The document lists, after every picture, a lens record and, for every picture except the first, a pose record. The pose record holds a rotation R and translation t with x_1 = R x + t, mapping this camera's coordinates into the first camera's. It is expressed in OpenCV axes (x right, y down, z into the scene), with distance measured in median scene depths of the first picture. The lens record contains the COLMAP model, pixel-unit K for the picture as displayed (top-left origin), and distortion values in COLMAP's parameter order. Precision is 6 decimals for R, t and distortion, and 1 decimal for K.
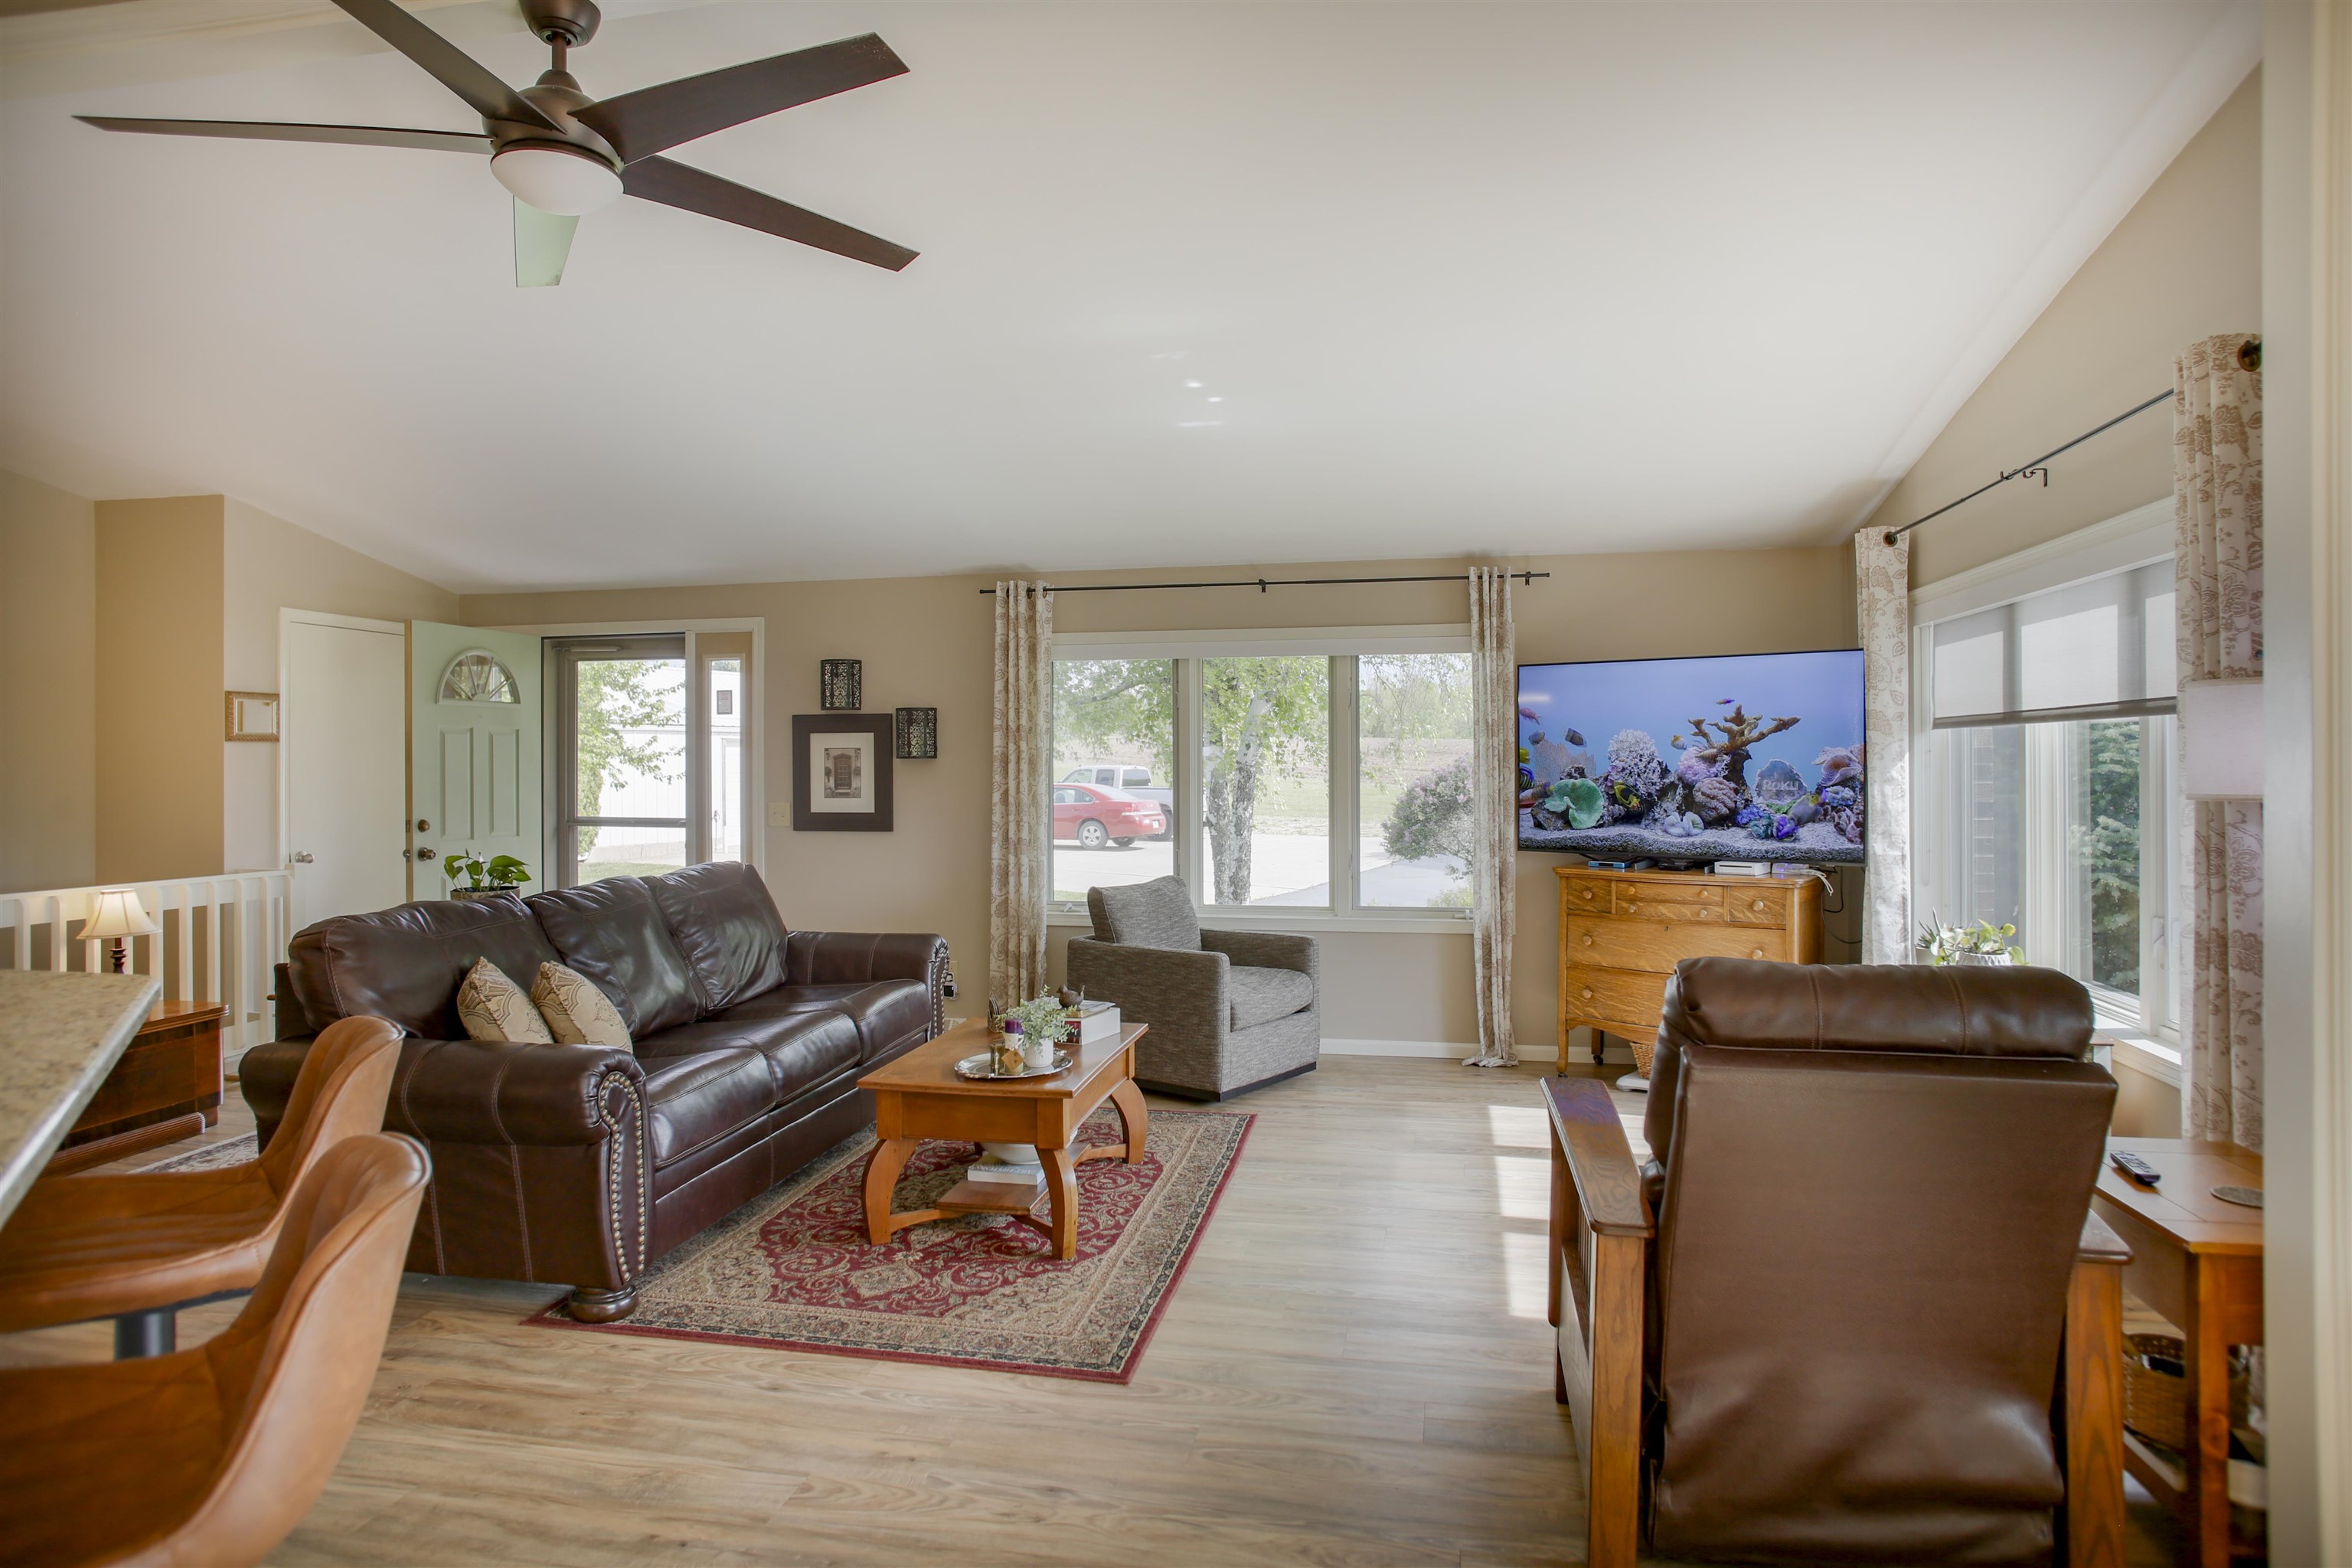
lens RADIAL K [[1333.9, 0, 1171.1], [0, 1333.9, 765.1], [0, 0, 1]] dist [-0.069085, 0.050240]
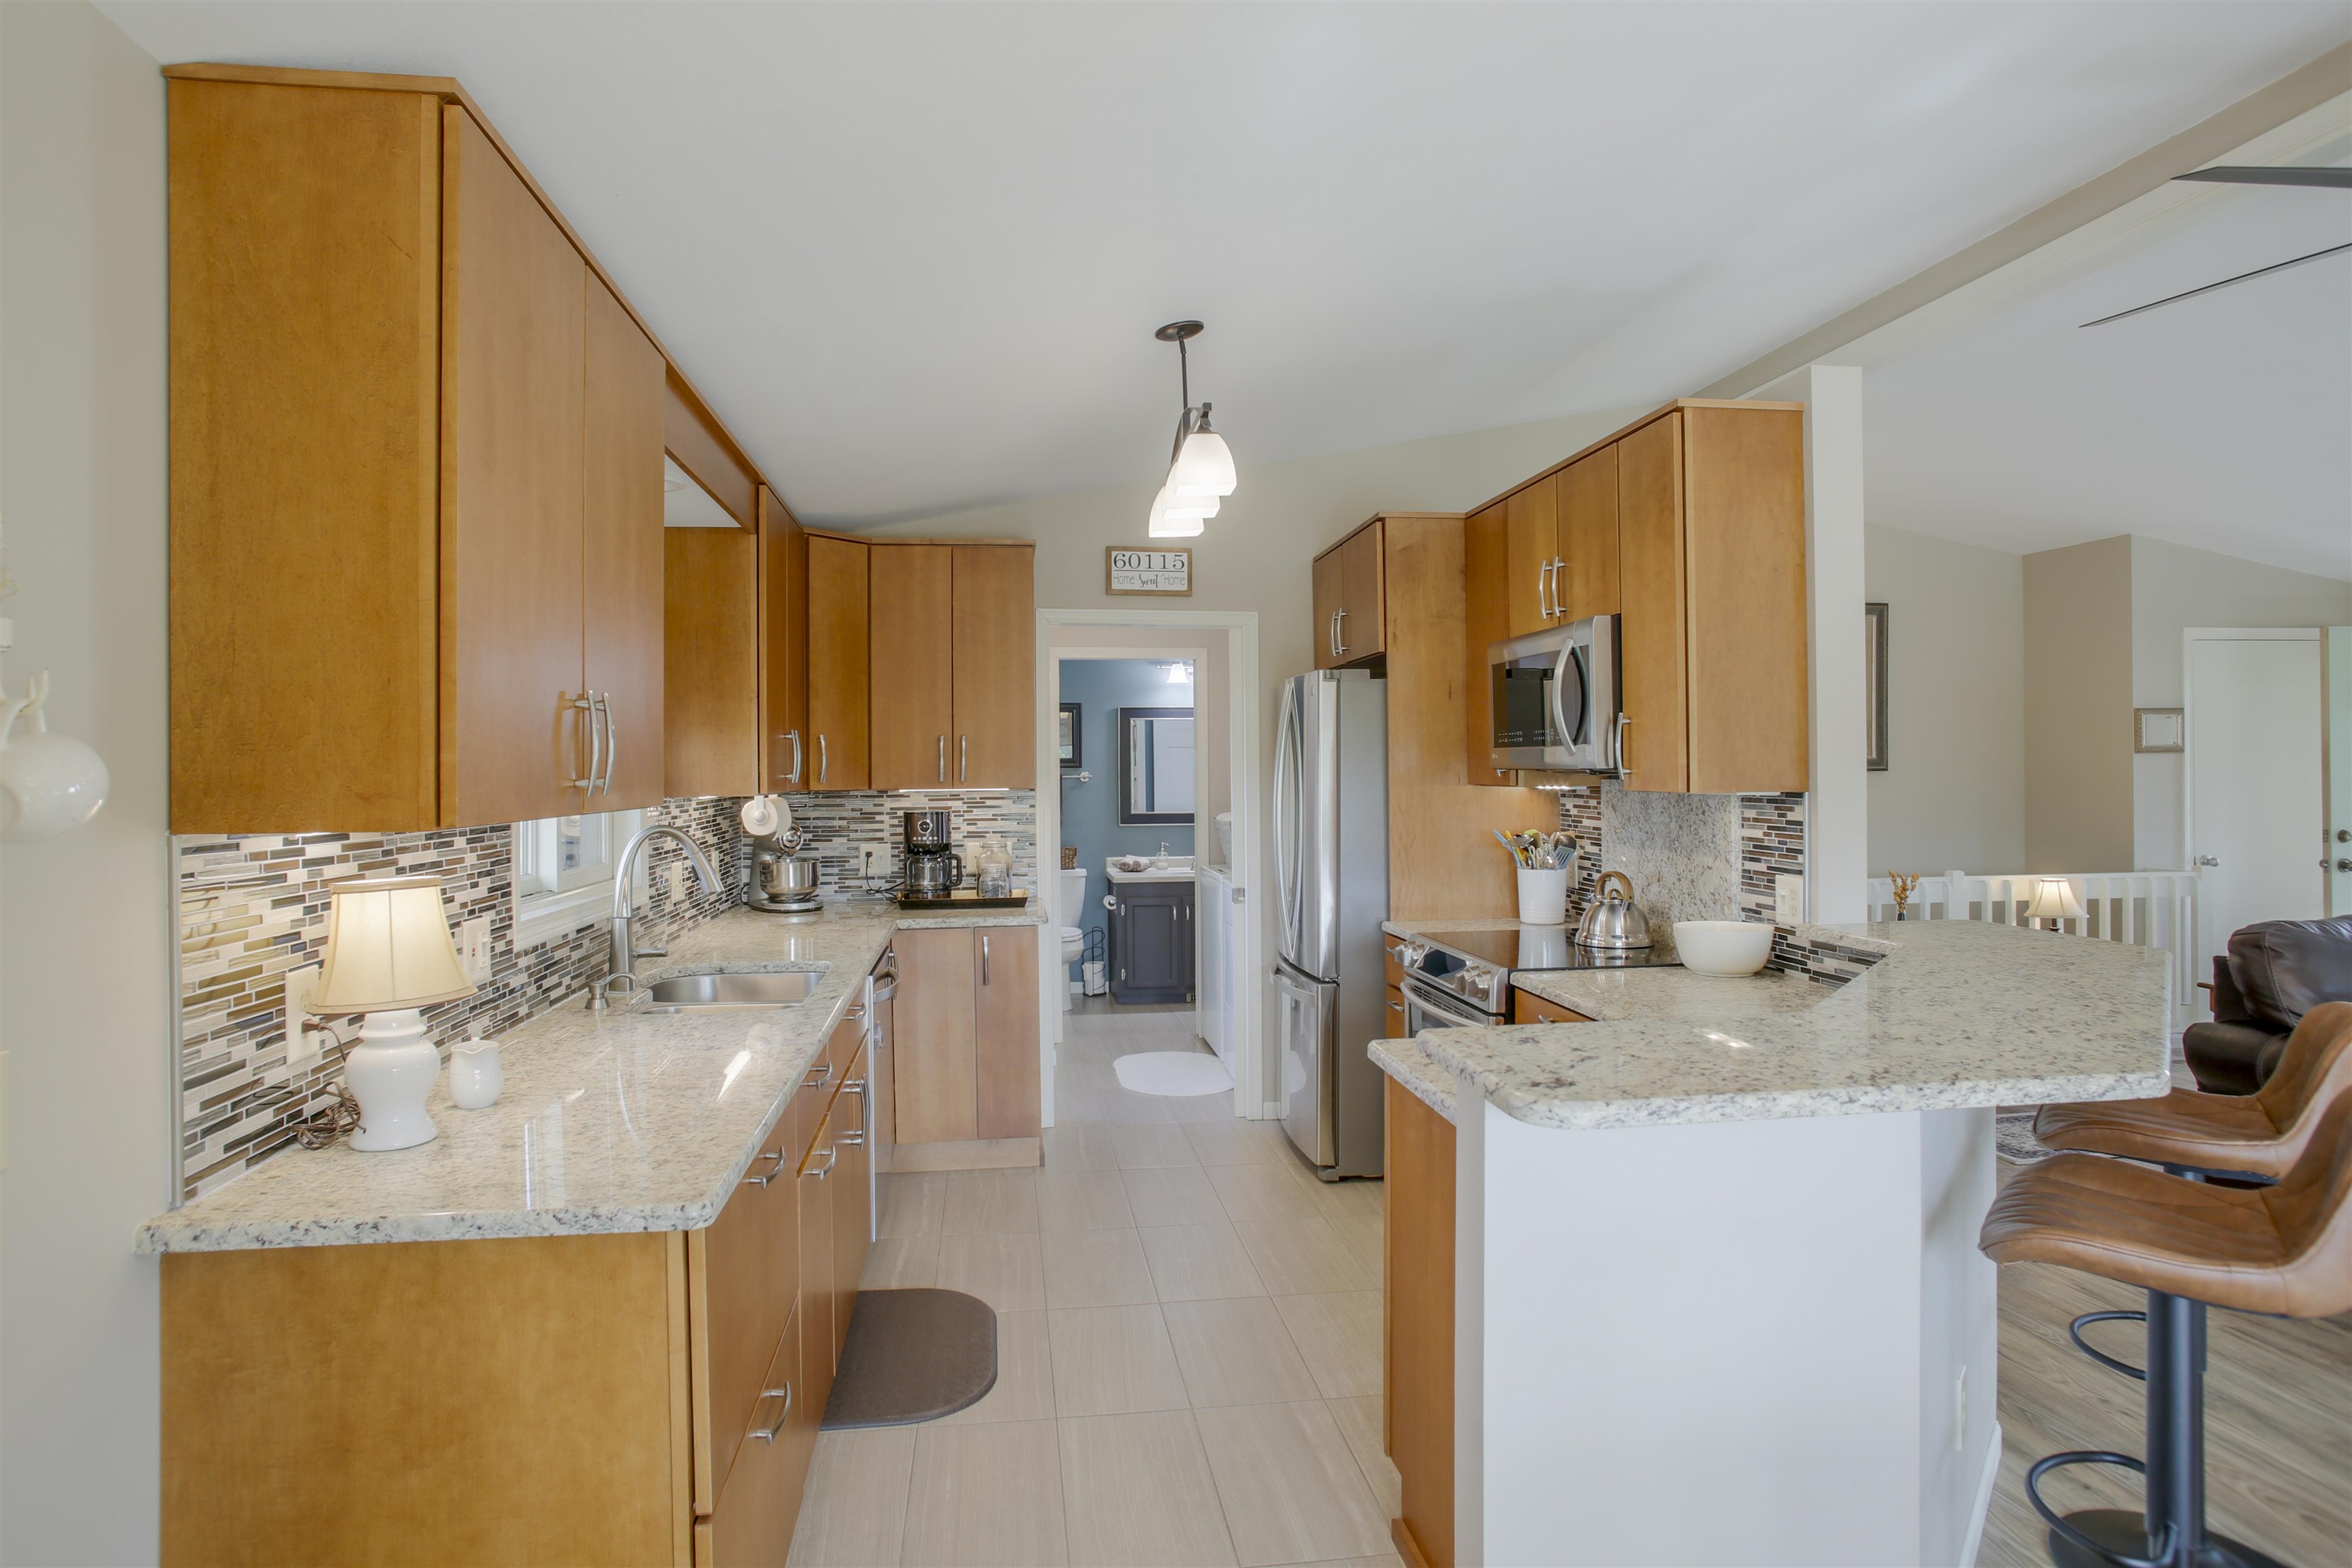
lens RADIAL K [[1333.9, 0, 1171.1], [0, 1333.9, 765.1], [0, 0, 1]] dist [-0.069085, 0.050240]
pose [[0.328374, -0.003134, -0.944543, 0.071694], [0.008126, 0.999967, -0.000493, -0.016501], [0.944513, -0.007513, 0.328388, -0.175297]]
